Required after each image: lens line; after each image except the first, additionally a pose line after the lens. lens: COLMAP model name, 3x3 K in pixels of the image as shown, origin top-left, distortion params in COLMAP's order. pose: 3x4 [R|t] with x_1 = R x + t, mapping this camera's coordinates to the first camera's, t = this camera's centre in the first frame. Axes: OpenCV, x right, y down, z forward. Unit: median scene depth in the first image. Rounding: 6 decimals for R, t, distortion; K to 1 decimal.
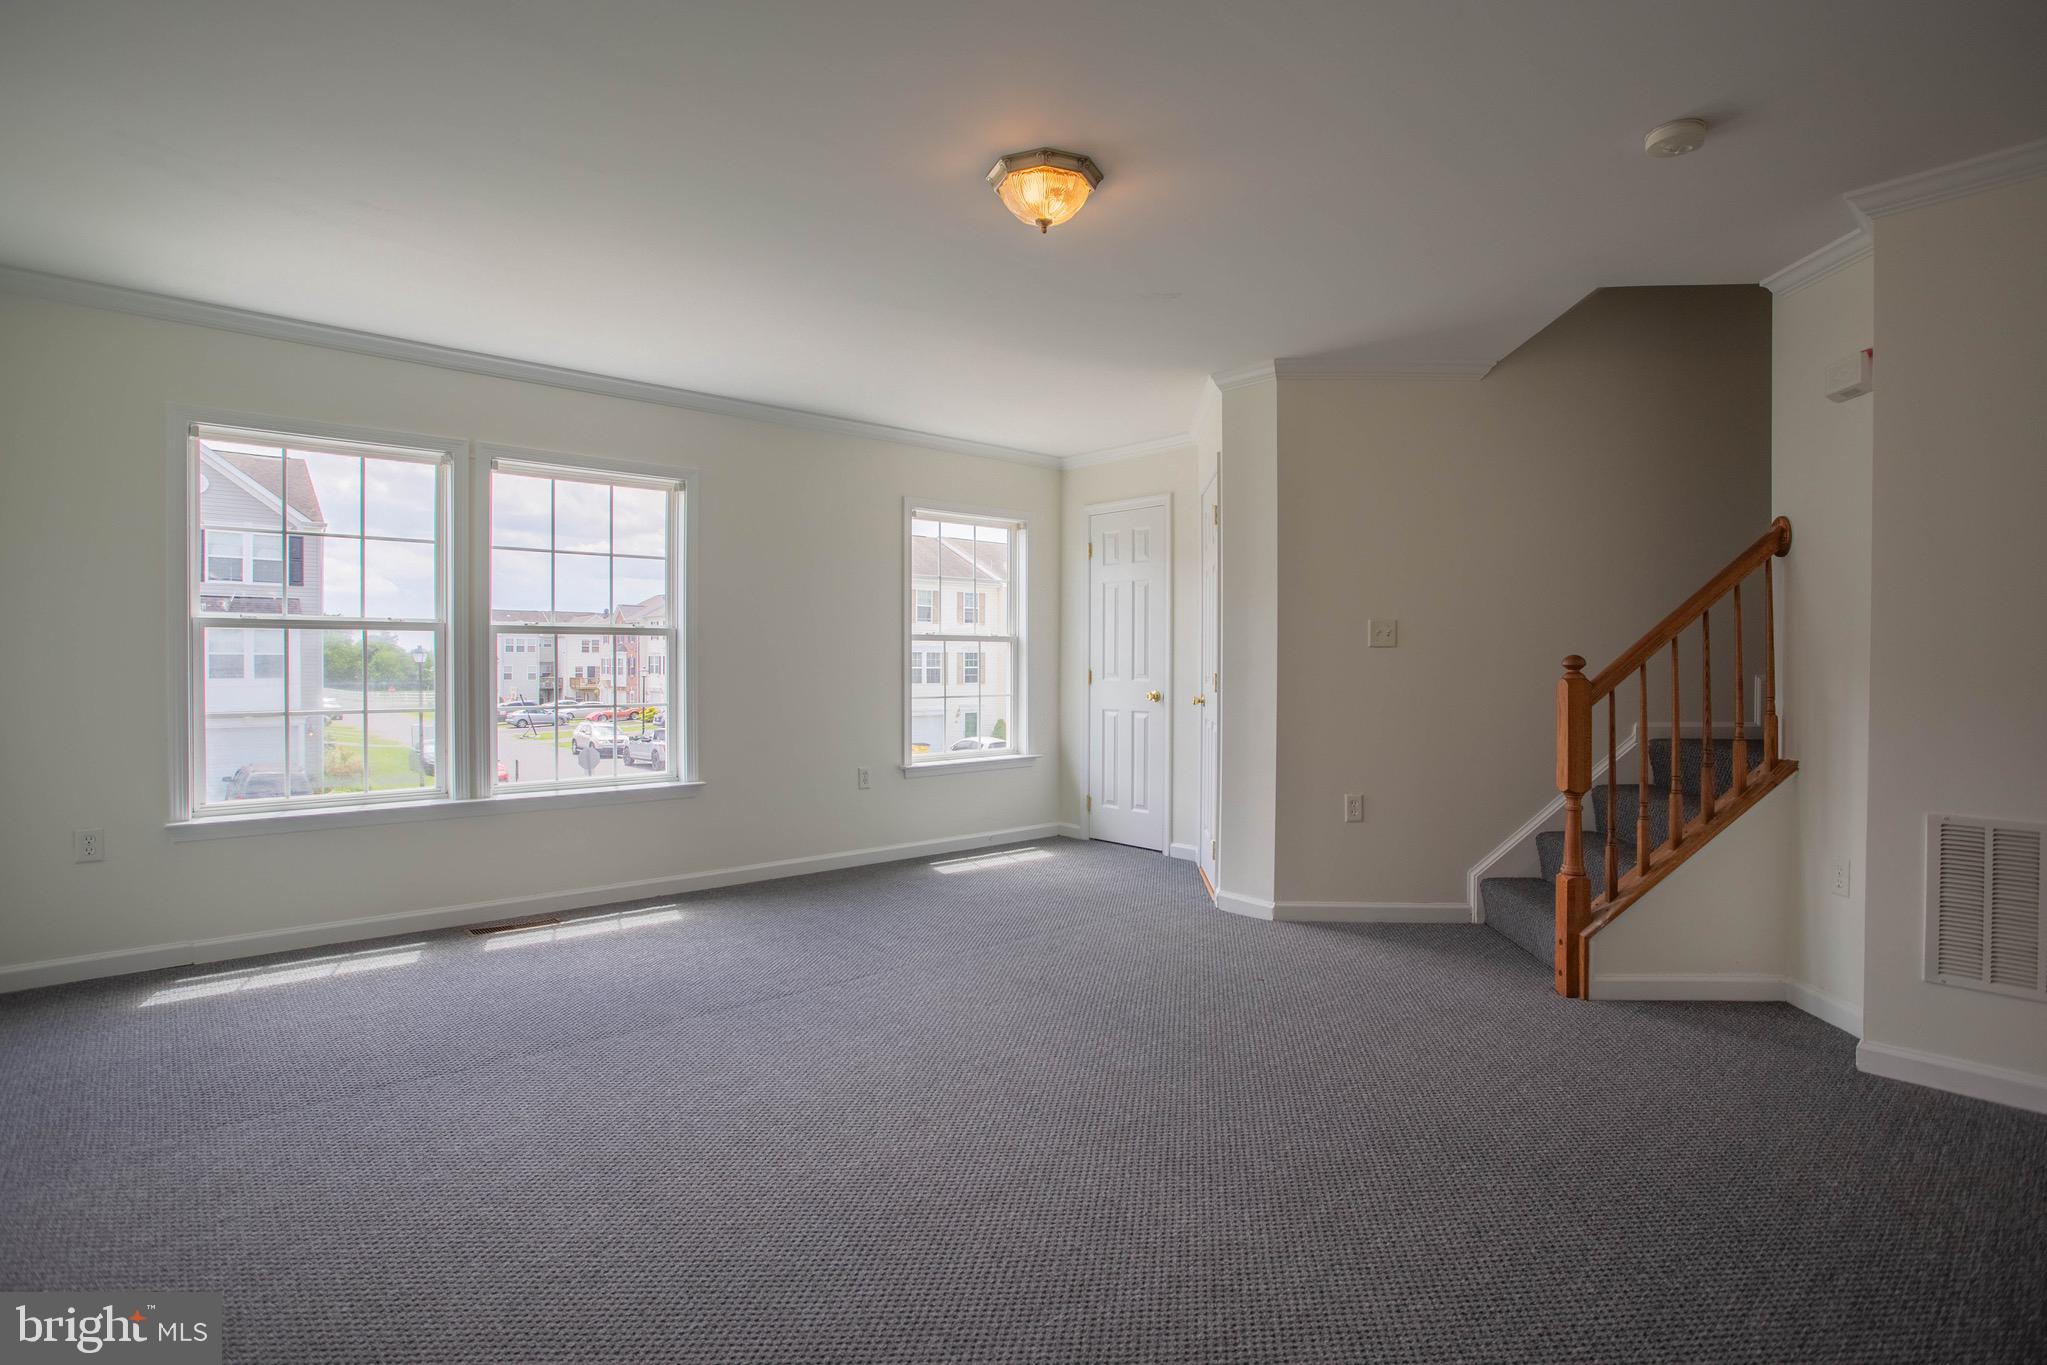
lens RADIAL K [[1016.0, 0, 997.1], [0, 1016.0, 684.2], [0, 0, 1]] dist [-0.079010, 0.035411]
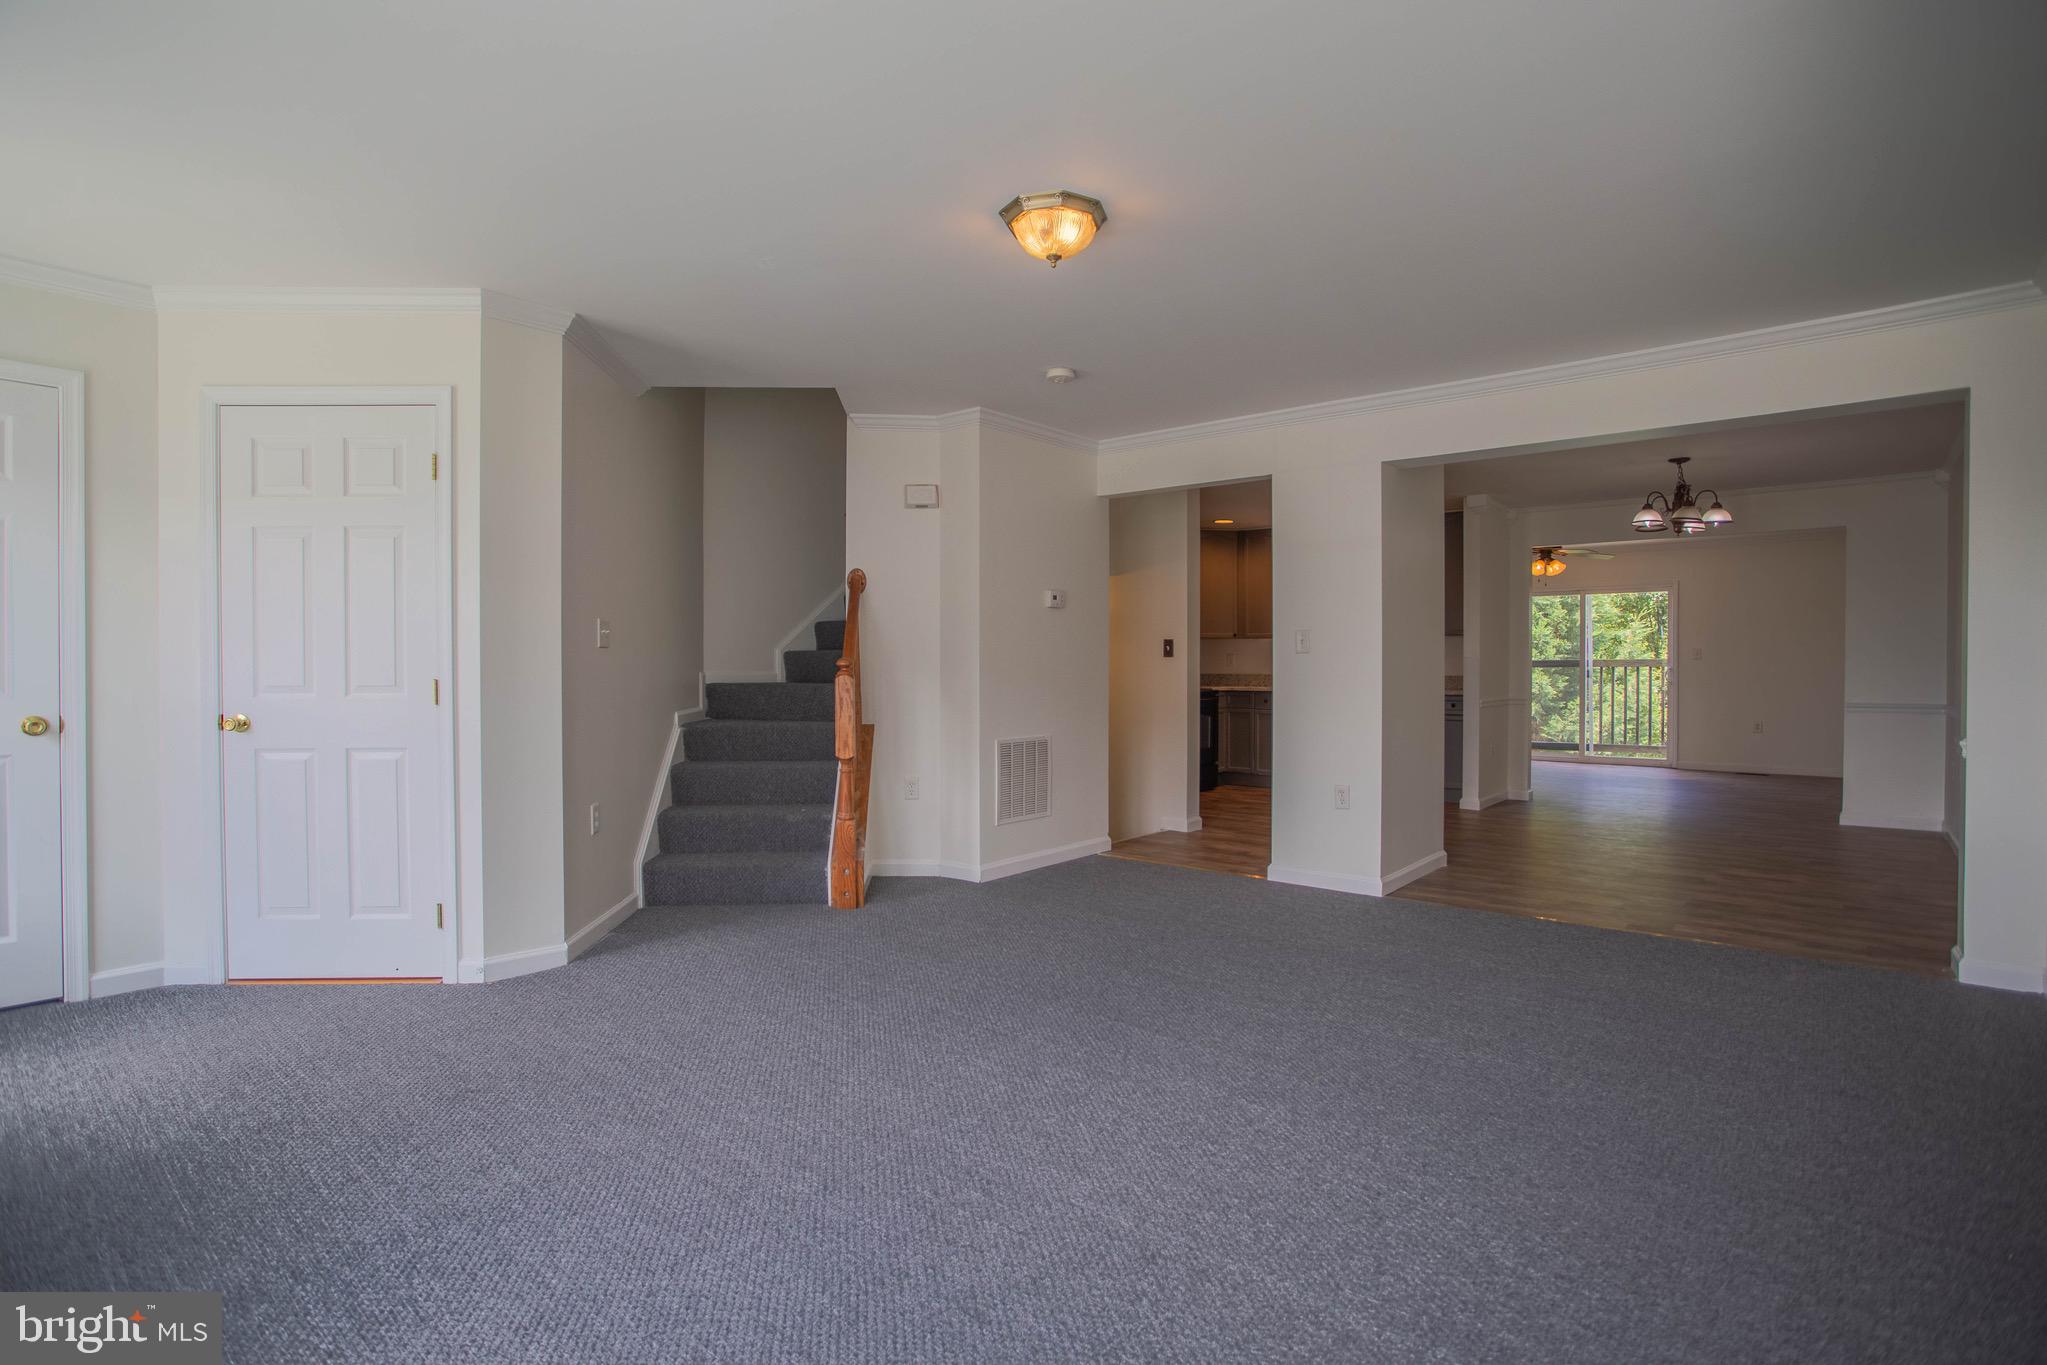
lens RADIAL K [[1045.1, 0, 1023.5], [0, 1045.1, 682.5], [0, 0, 1]] dist [-0.077608, 0.041497]
pose [[-0.174298, -0.022081, 0.984445, -0.657652], [0.020040, 0.999462, 0.025966, -0.020722], [-0.984489, 0.024254, -0.173762, 0.769056]]
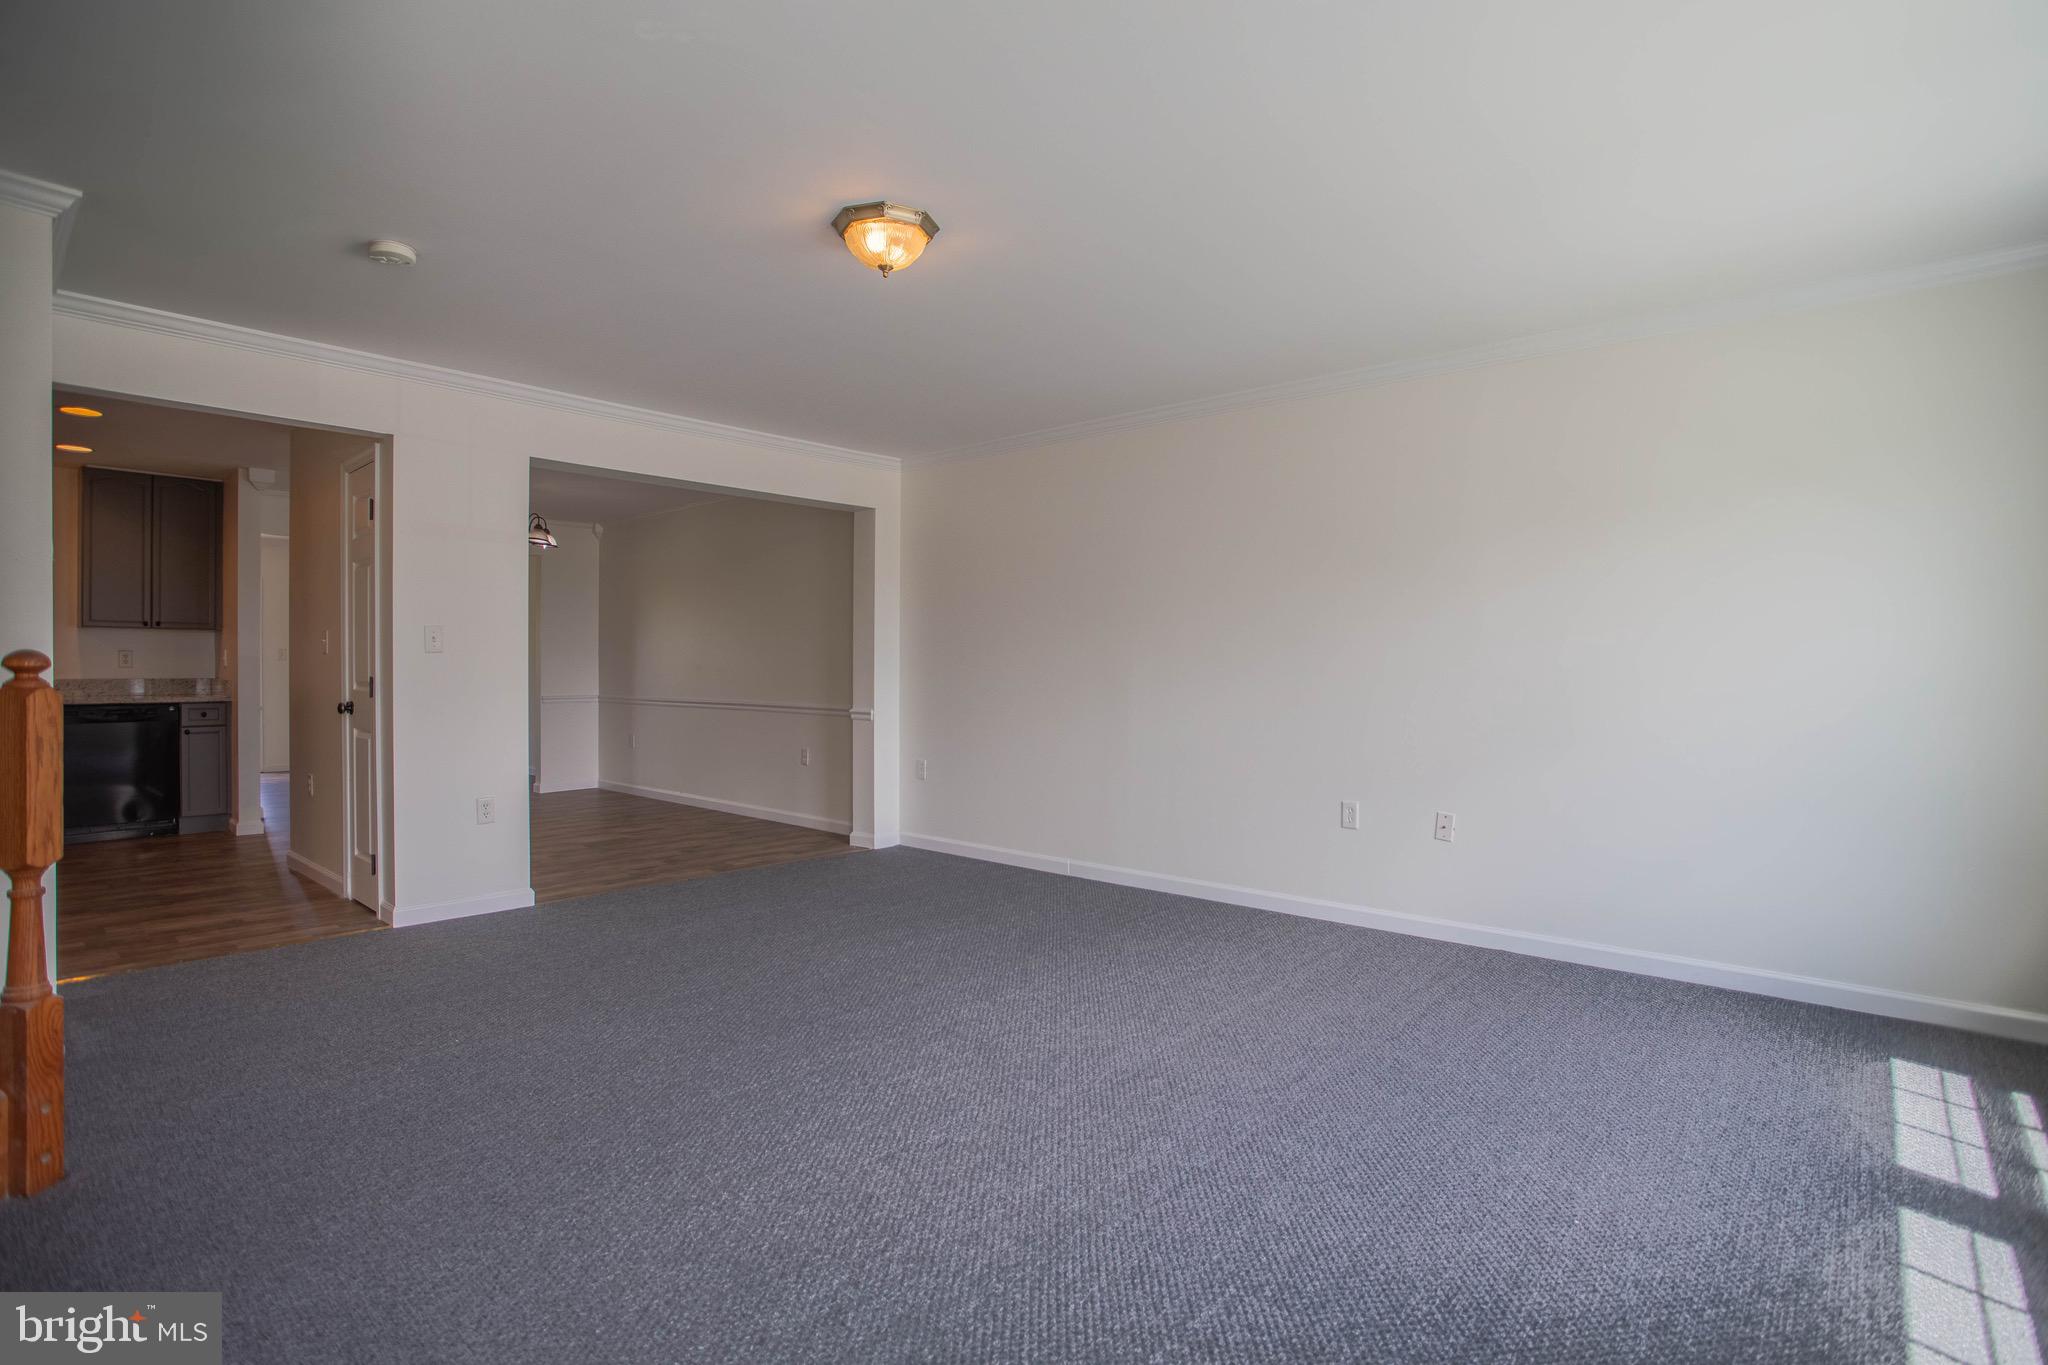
lens RADIAL K [[1045.6, 0, 1024.0], [0, 1045.6, 682.5], [0, 0, 1]] dist [-0.077608, 0.041497]
pose [[-0.979645, -0.005373, -0.200667, 0.067988], [-0.012724, 0.999294, 0.035357, -0.030767], [0.200335, 0.037190, -0.979021, 1.337377]]
